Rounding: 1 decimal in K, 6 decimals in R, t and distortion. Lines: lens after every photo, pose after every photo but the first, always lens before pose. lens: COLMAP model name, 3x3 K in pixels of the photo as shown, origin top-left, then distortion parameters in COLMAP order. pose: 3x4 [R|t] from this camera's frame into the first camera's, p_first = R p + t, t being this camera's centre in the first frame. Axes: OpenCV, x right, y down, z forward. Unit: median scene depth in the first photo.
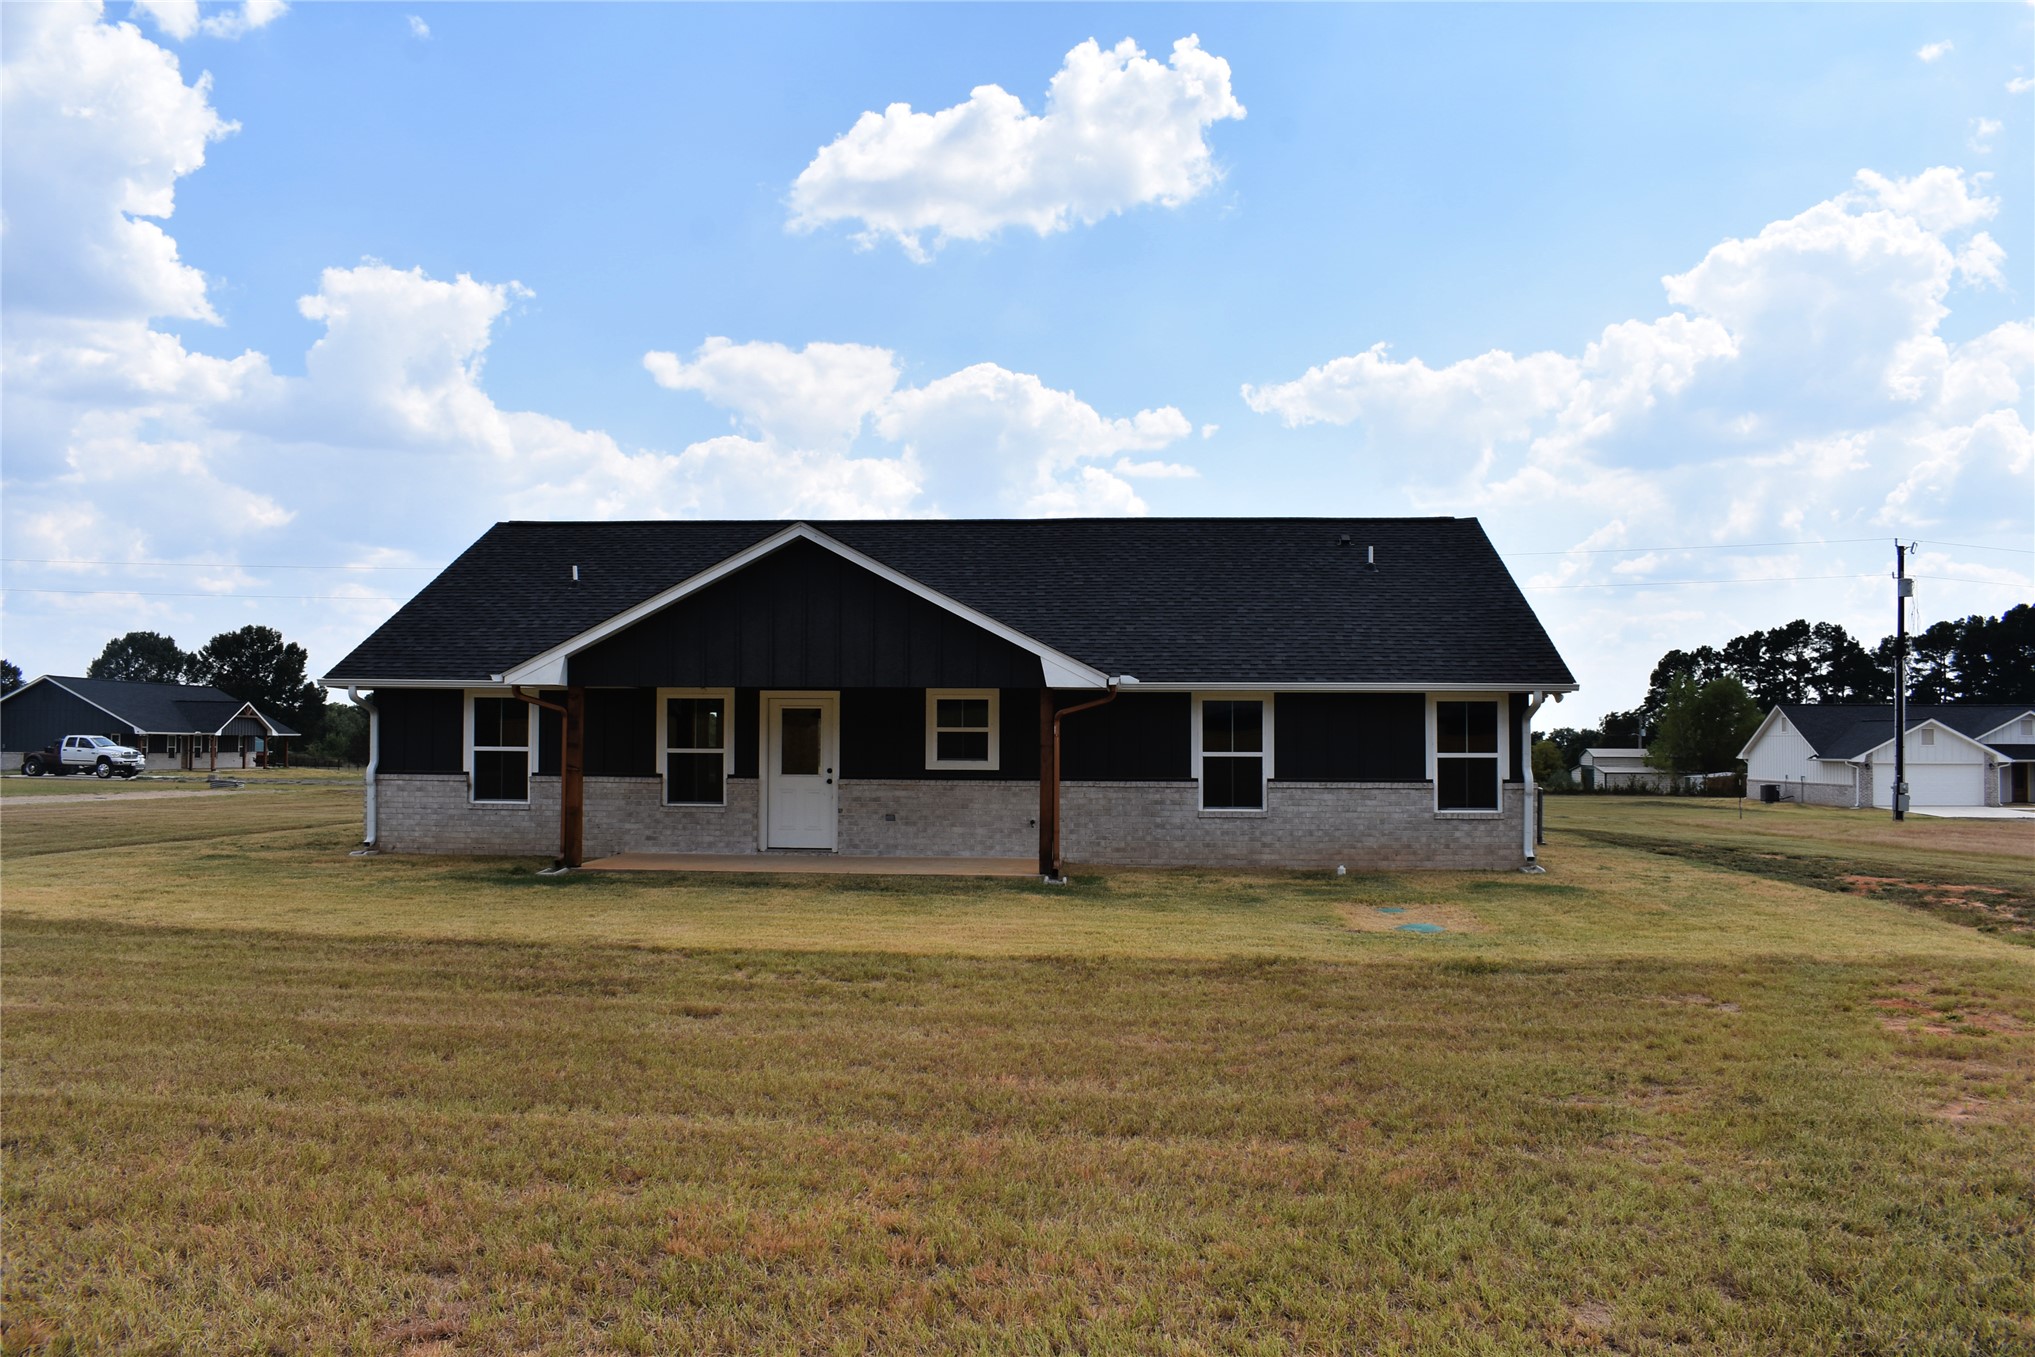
lens RADIAL K [[1595.0, 0, 1020.2], [0, 1595.0, 672.1], [0, 0, 1]] dist [-0.082476, -0.001197]
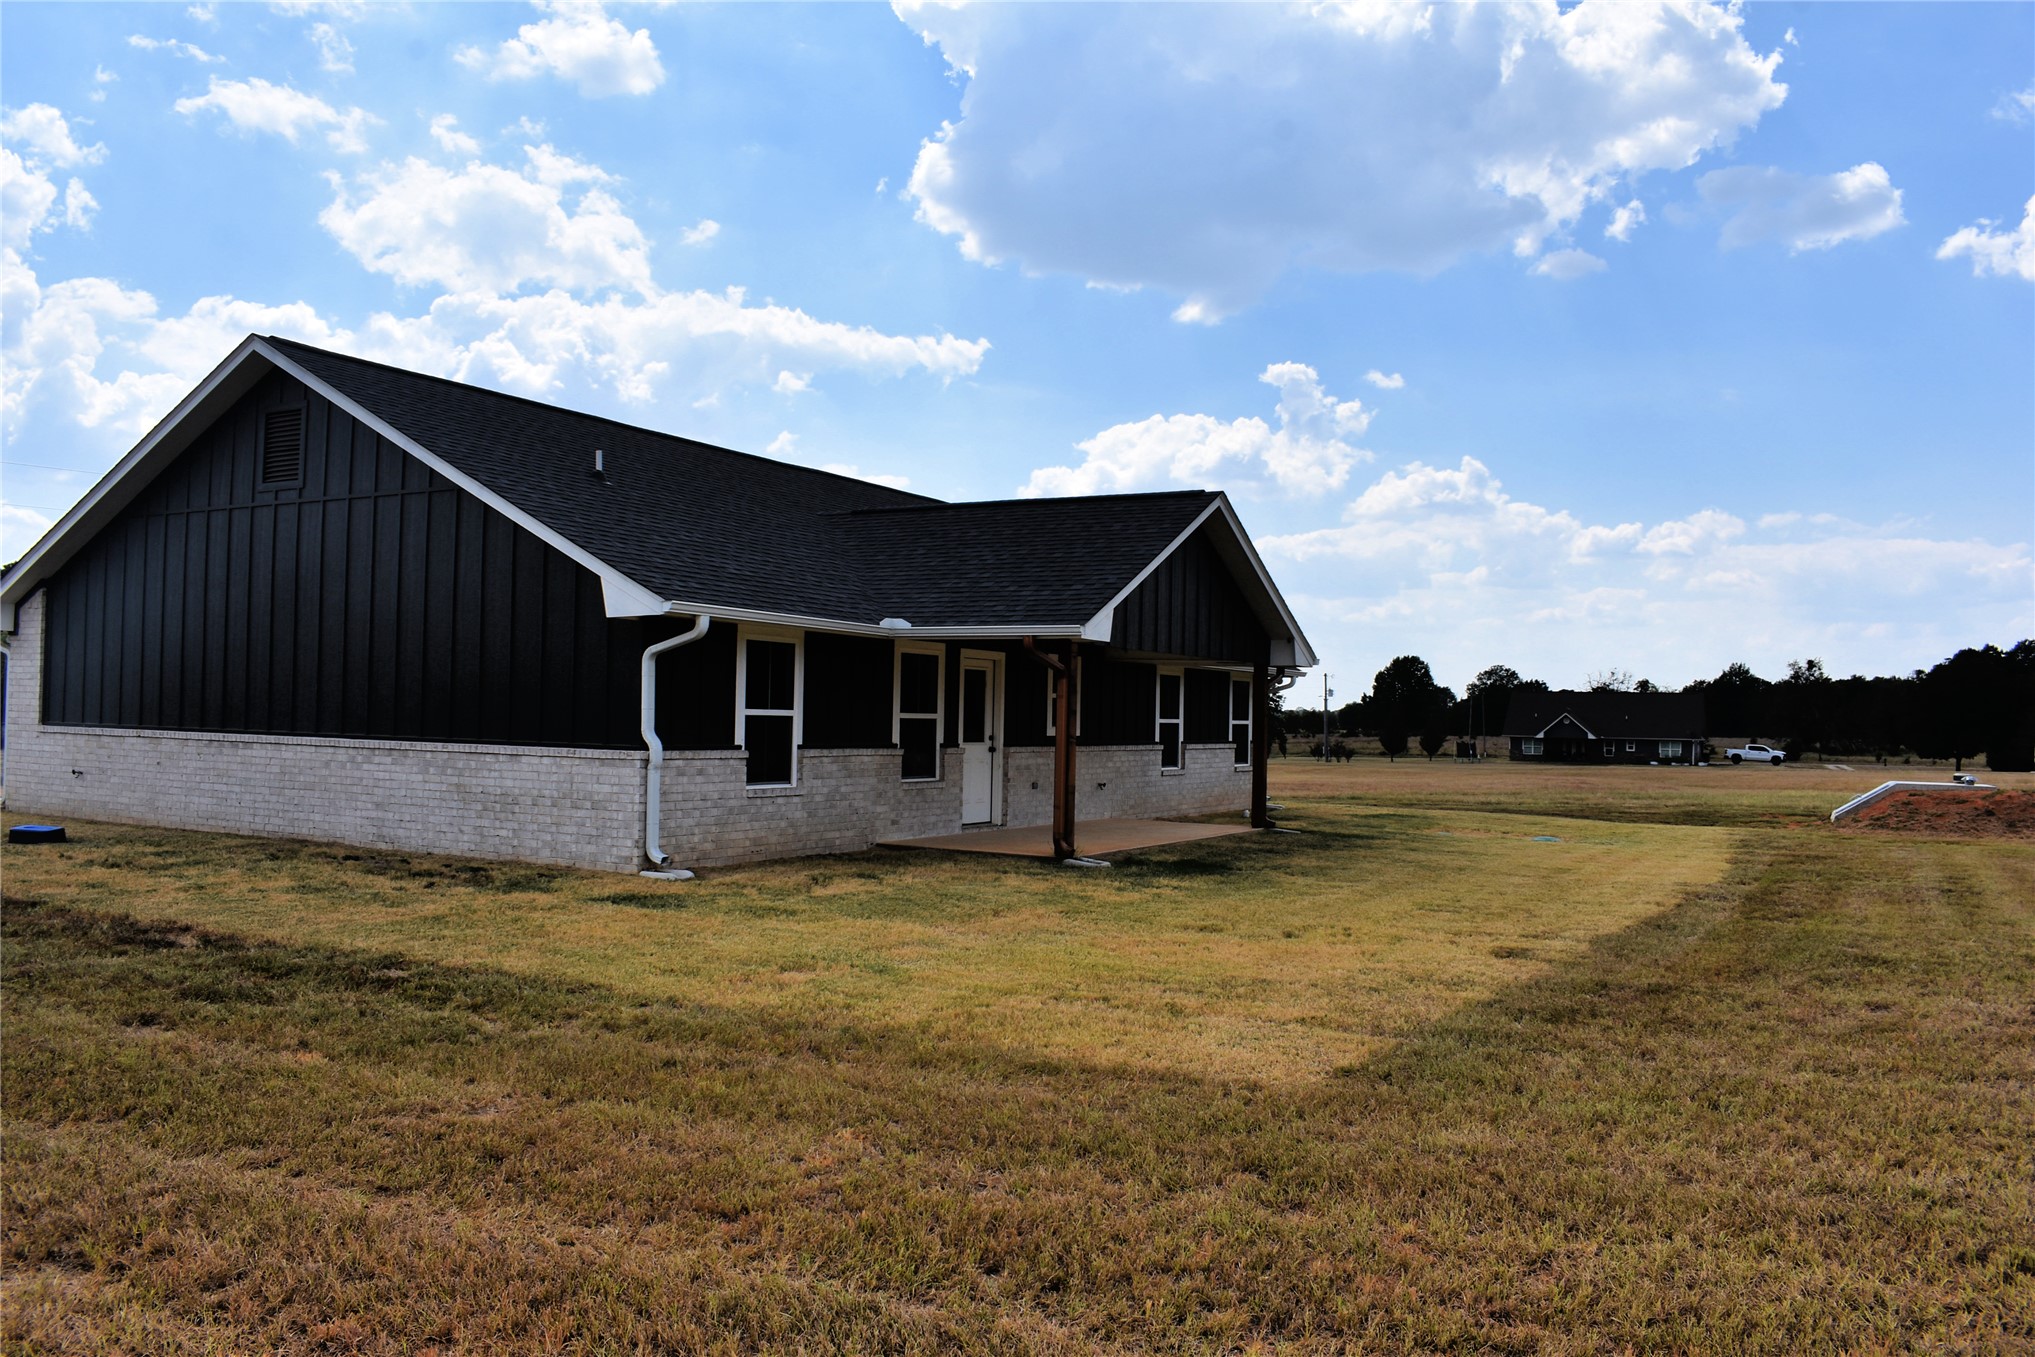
lens RADIAL K [[1595.0, 0, 1020.2], [0, 1595.0, 672.1], [0, 0, 1]] dist [-0.082476, -0.001197]
pose [[0.408432, 0.028522, 0.912343, -0.955851], [-0.060506, 0.998159, -0.004118, 0.026321], [-0.910781, -0.053520, 0.409406, 0.603992]]
